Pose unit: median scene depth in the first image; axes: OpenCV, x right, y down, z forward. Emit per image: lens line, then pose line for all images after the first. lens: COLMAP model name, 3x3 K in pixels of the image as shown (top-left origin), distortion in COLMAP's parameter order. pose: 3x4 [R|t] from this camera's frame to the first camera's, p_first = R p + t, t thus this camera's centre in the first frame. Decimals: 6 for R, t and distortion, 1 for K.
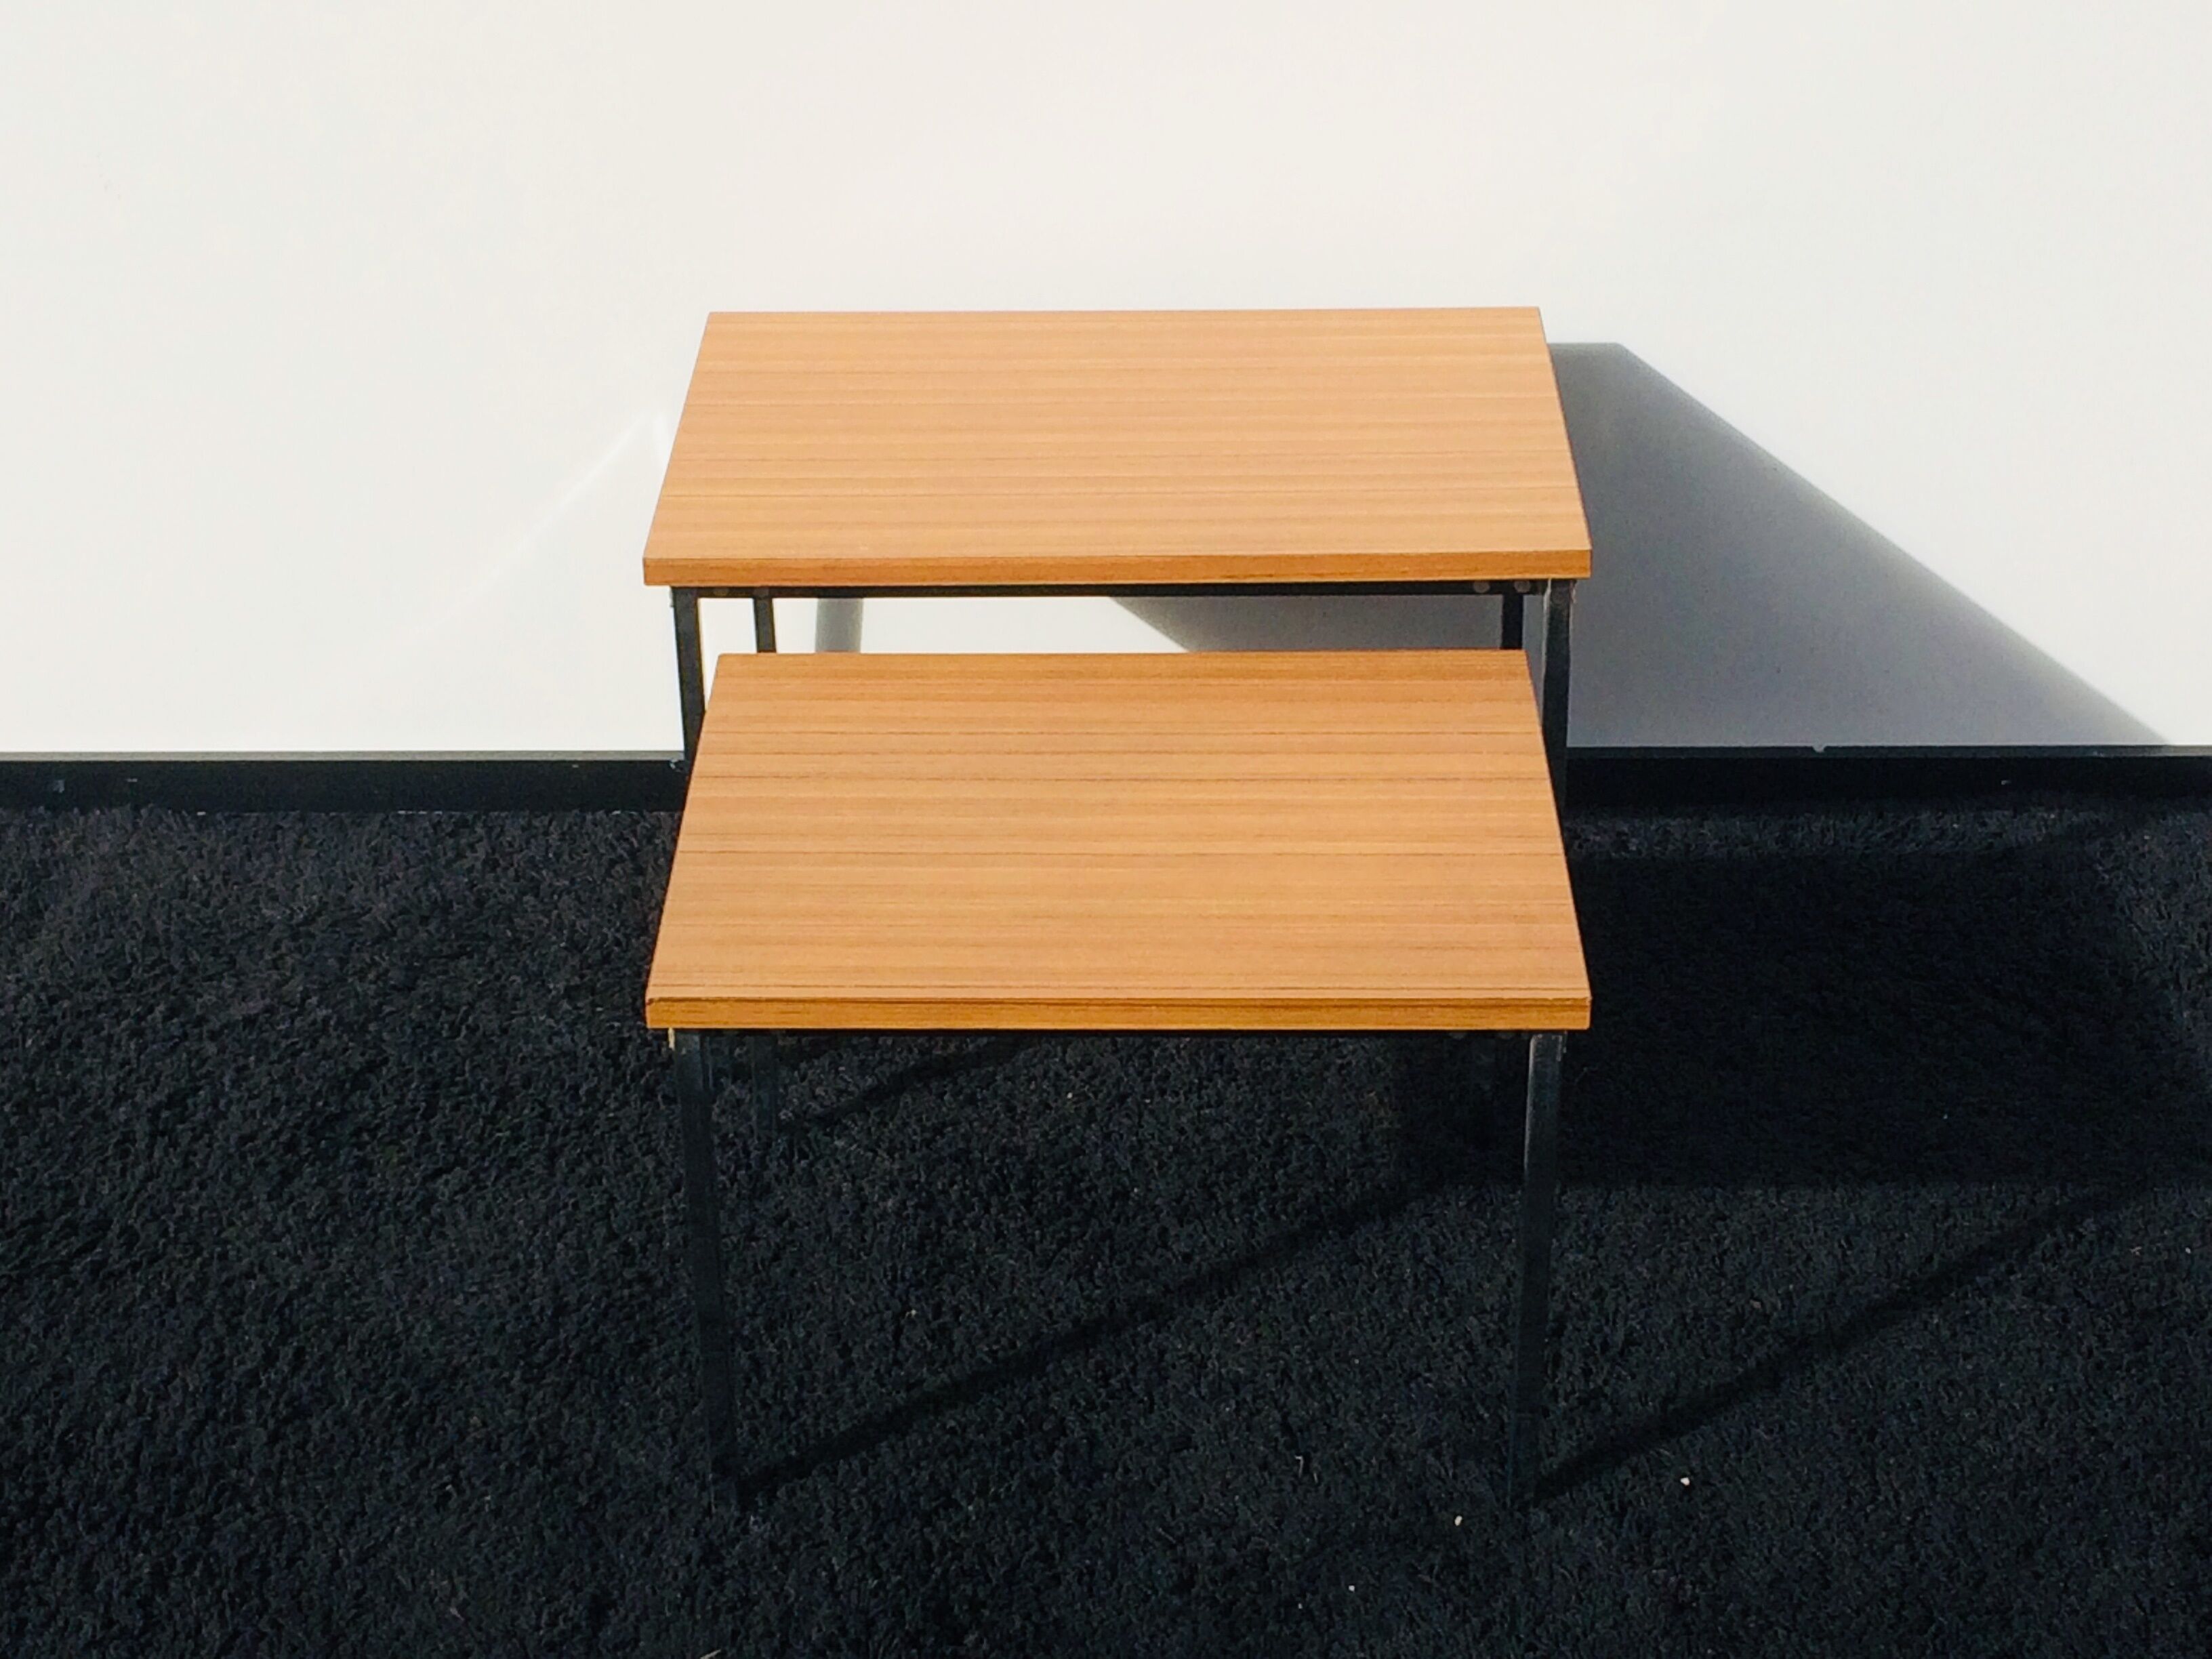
lens RADIAL K [[3901.4, 0, 1107.3], [0, 3901.4, 821.4], [0, 0, 1]] dist [0.064647, 0.000000]
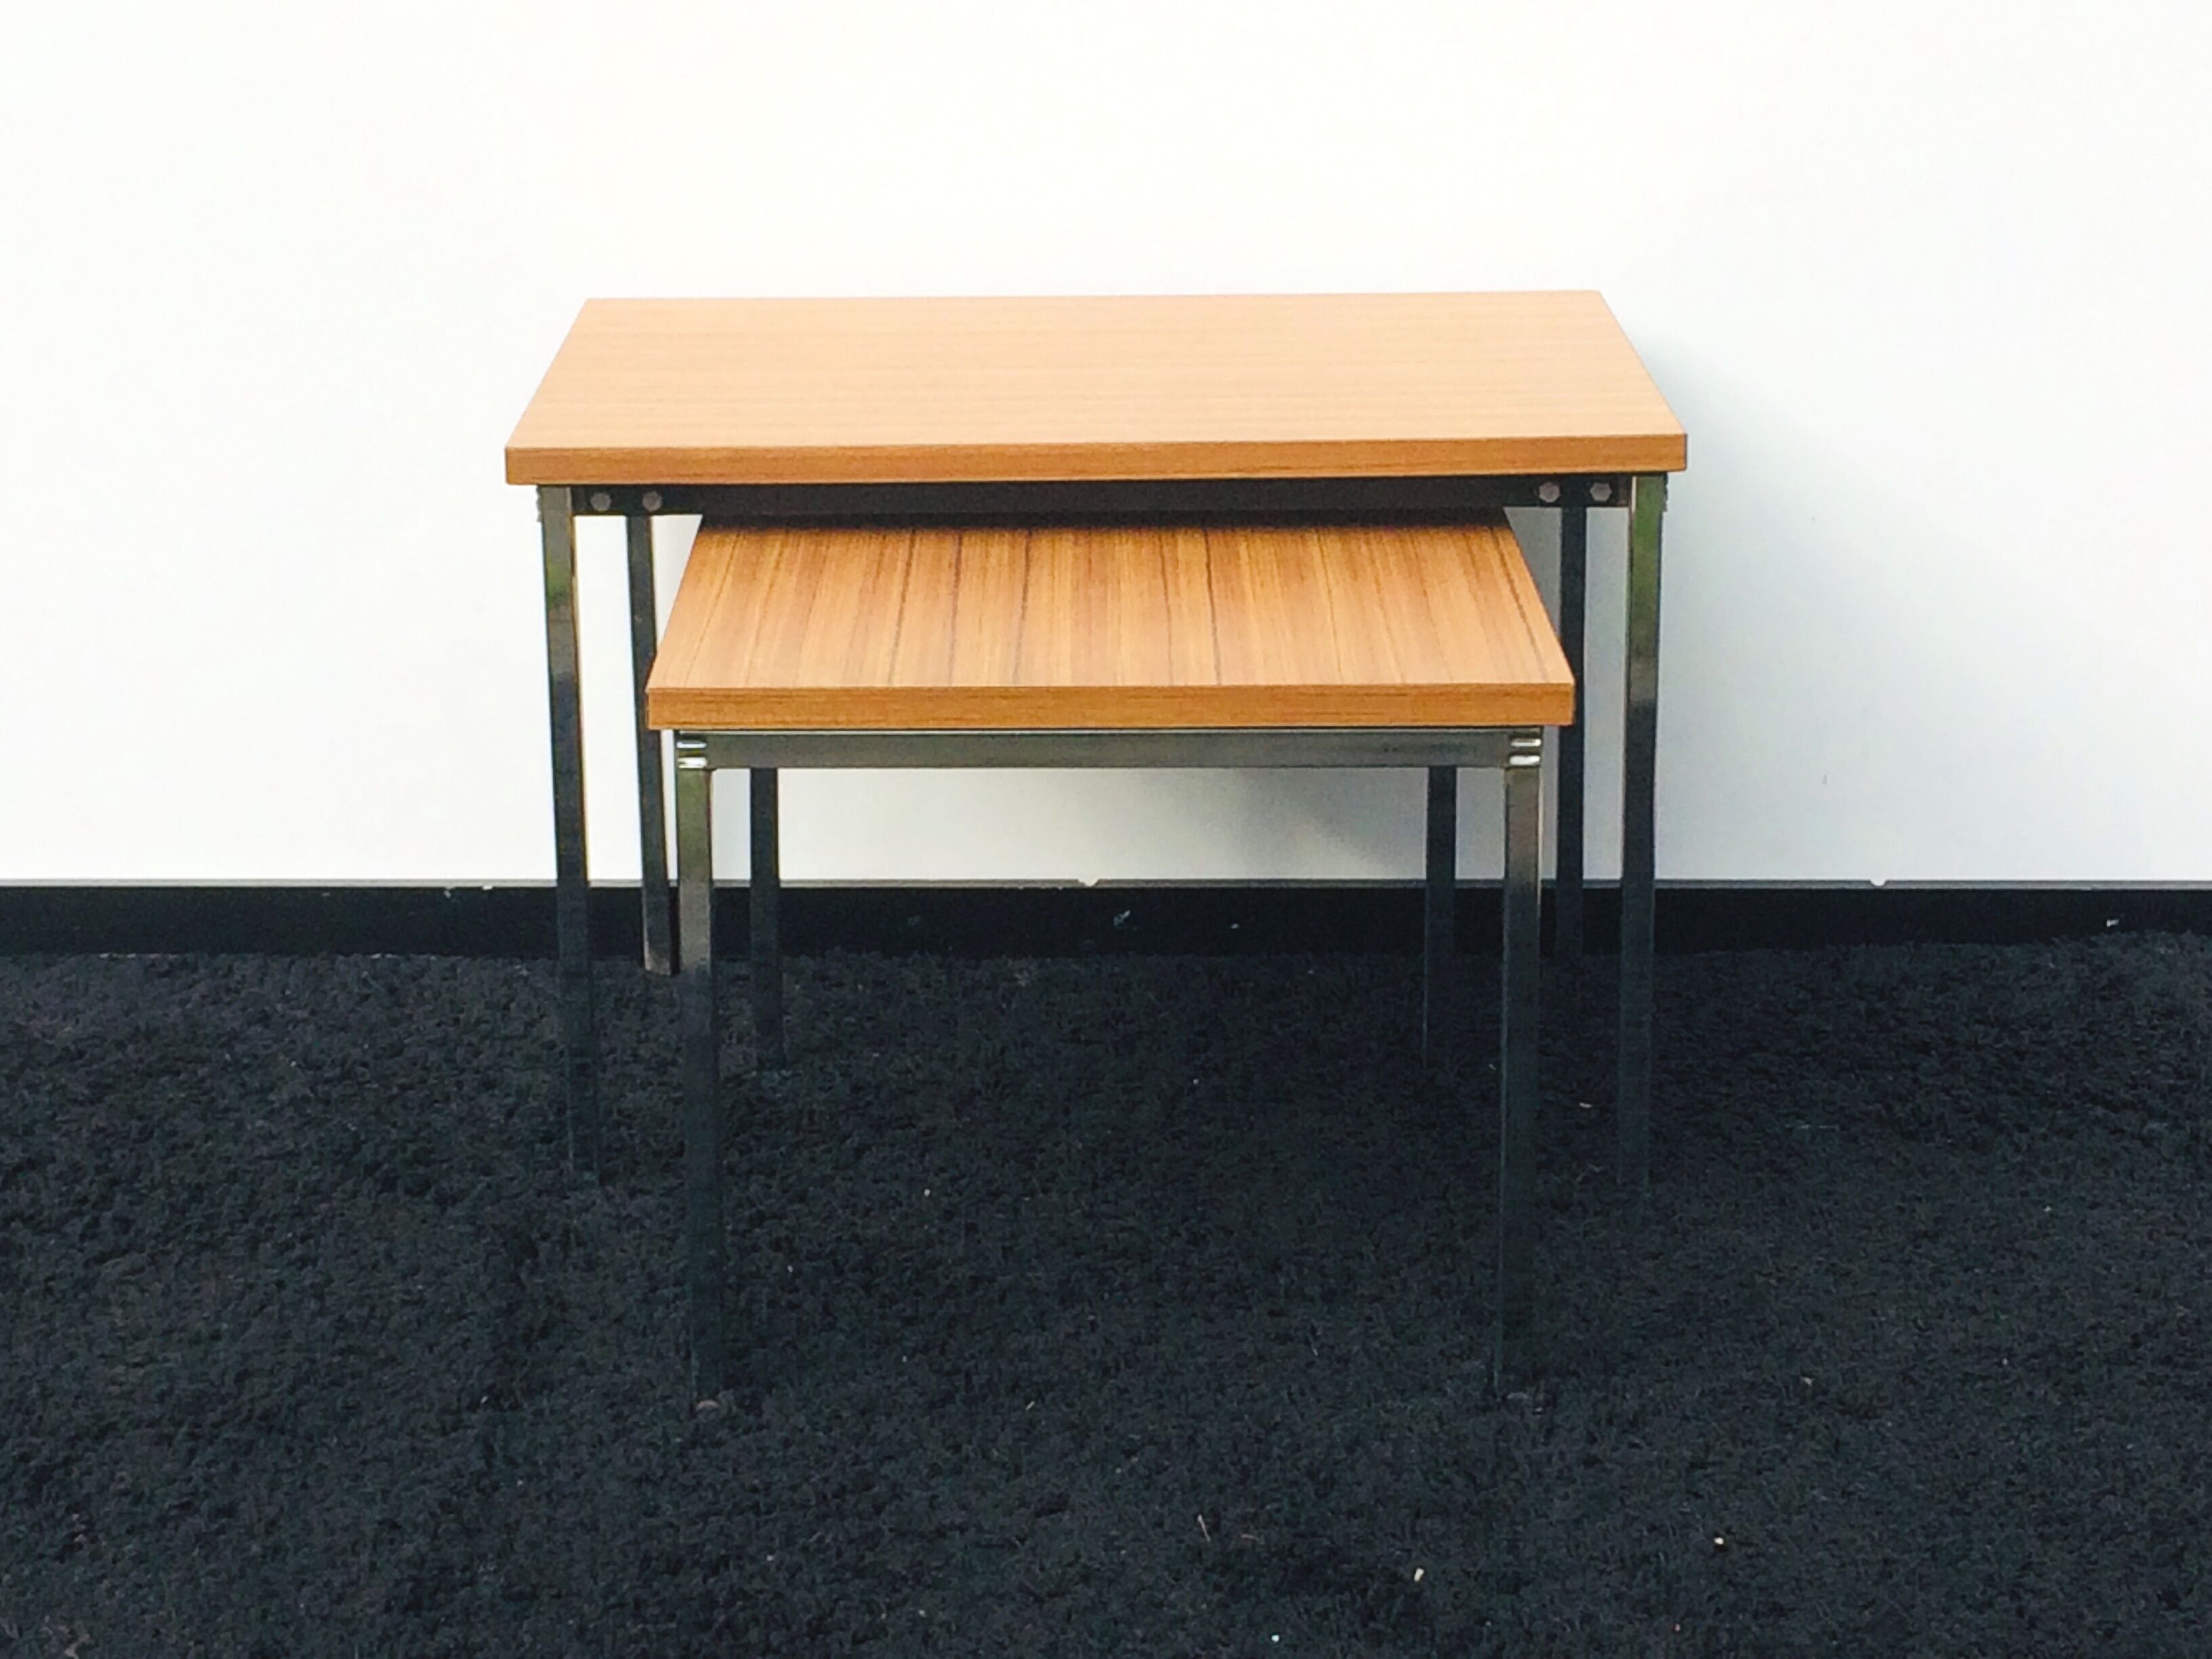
lens RADIAL K [[4547.6, 0, 1103.7], [0, 4547.6, 828.7], [0, 0, 1]] dist [0.046840, 0.000000]
pose [[0.999992, 0.001216, 0.003771, 0.023723], [-0.000365, 0.975977, -0.217871, 0.211771], [-0.003945, 0.217868, 0.975970, 0.103587]]
